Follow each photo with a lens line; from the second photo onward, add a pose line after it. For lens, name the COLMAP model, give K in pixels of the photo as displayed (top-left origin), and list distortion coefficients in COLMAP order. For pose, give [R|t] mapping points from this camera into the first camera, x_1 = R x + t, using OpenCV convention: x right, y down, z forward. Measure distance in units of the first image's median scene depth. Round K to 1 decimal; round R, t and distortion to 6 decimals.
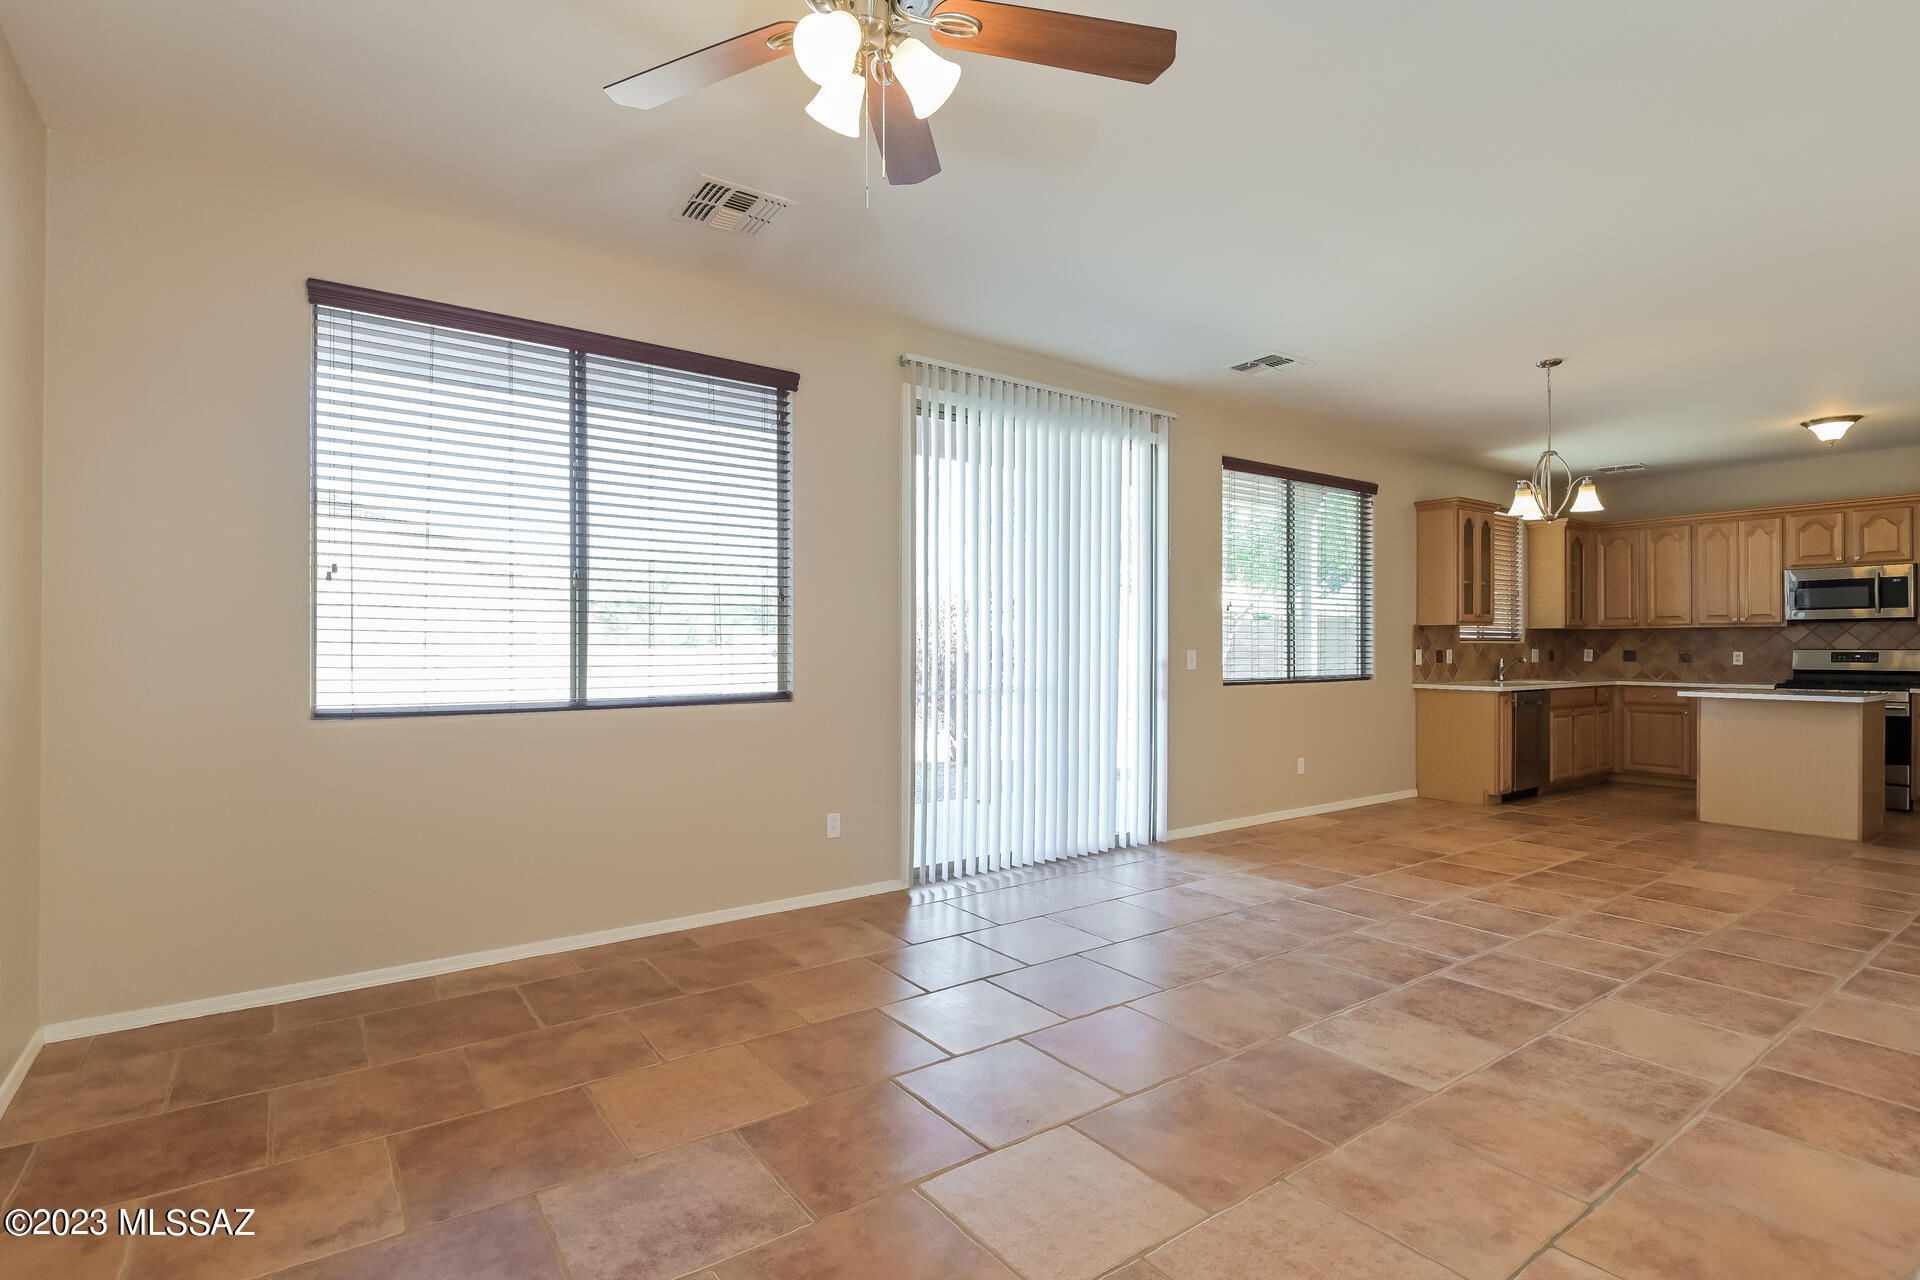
lens RADIAL K [[939.2, 0, 951.0], [0, 939.2, 637.3], [0, 0, 1]] dist [-0.003315, -0.001554]
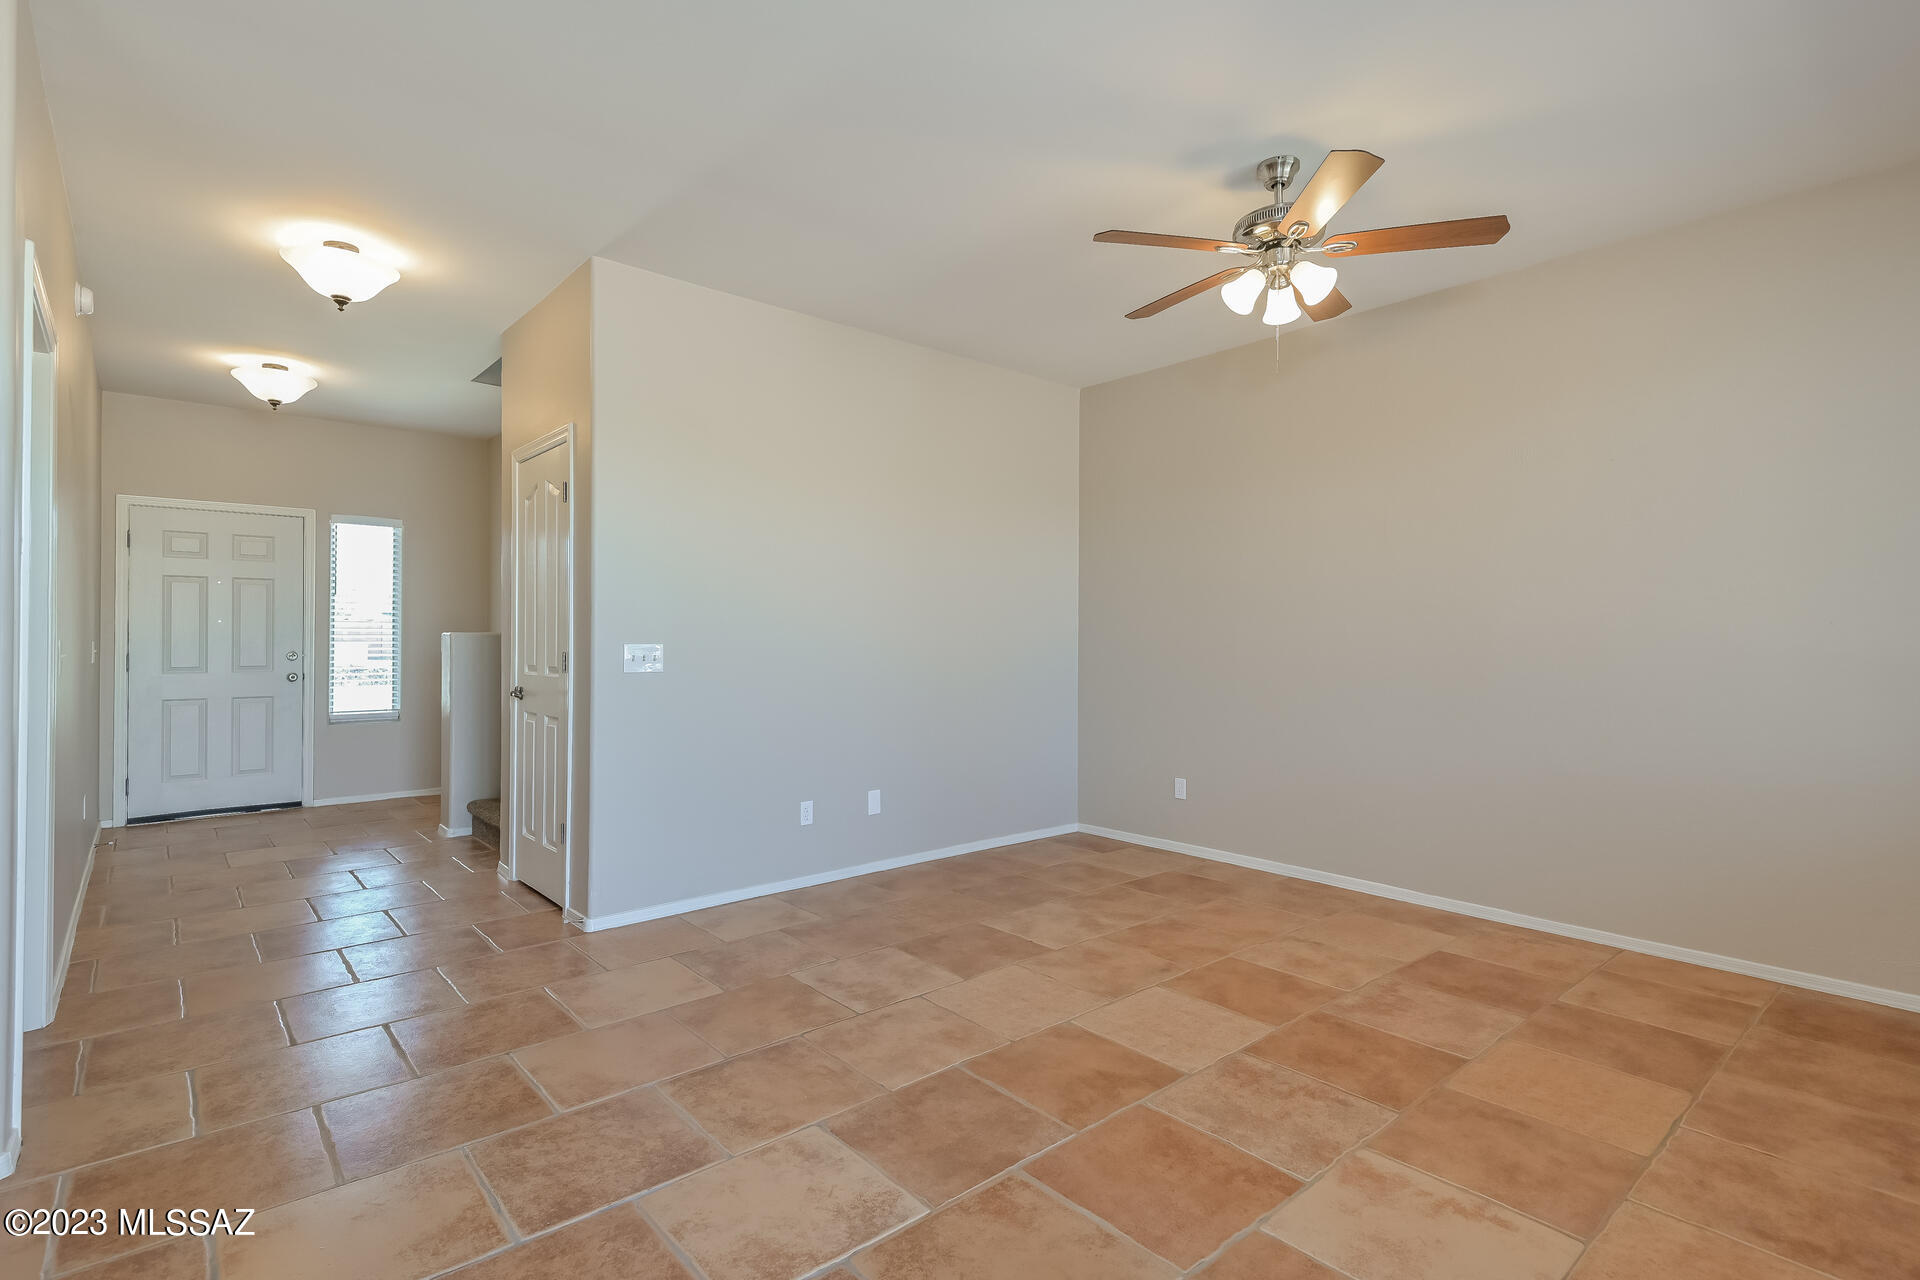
lens RADIAL K [[939.2, 0, 951.0], [0, 939.2, 637.3], [0, 0, 1]] dist [-0.003315, -0.001554]
pose [[-0.996169, -0.004042, -0.087356, 0.491633], [-0.002951, 0.999916, -0.012610, 0.022672], [0.087400, -0.012303, -0.996097, 2.042233]]
